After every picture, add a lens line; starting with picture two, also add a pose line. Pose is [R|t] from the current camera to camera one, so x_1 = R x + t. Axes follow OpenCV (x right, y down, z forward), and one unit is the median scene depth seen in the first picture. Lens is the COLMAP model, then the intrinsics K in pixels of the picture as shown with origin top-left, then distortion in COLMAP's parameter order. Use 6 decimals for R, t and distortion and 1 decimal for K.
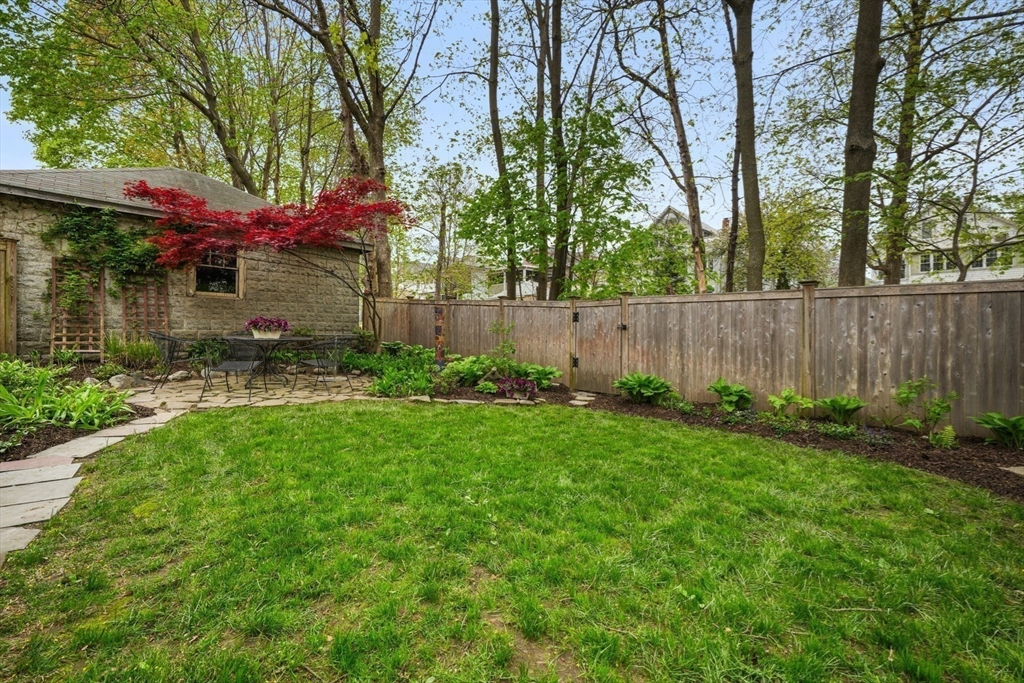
lens RADIAL K [[432.2, 0, 512.0], [0, 432.2, 341.5], [0, 0, 1]] dist [0.000104, 0.000113]
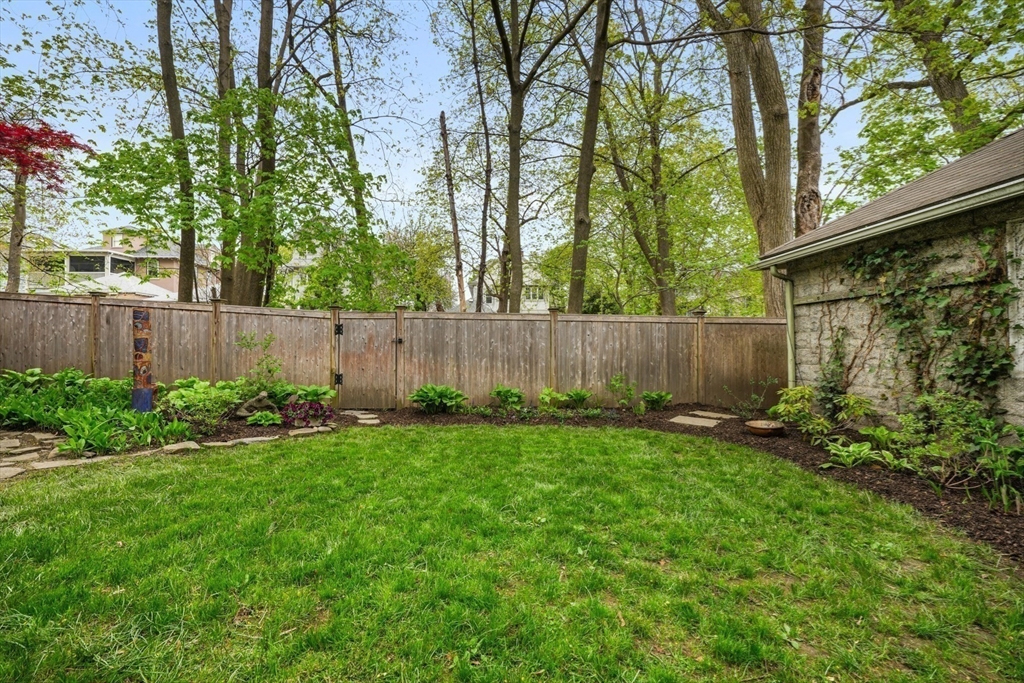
lens RADIAL K [[432.2, 0, 512.0], [0, 432.2, 341.5], [0, 0, 1]] dist [0.000104, 0.000113]
pose [[0.671126, -0.002658, 0.741339, -0.342061], [0.017730, 0.999765, -0.012467, -0.015424], [-0.741132, 0.021511, 0.671015, 0.141541]]
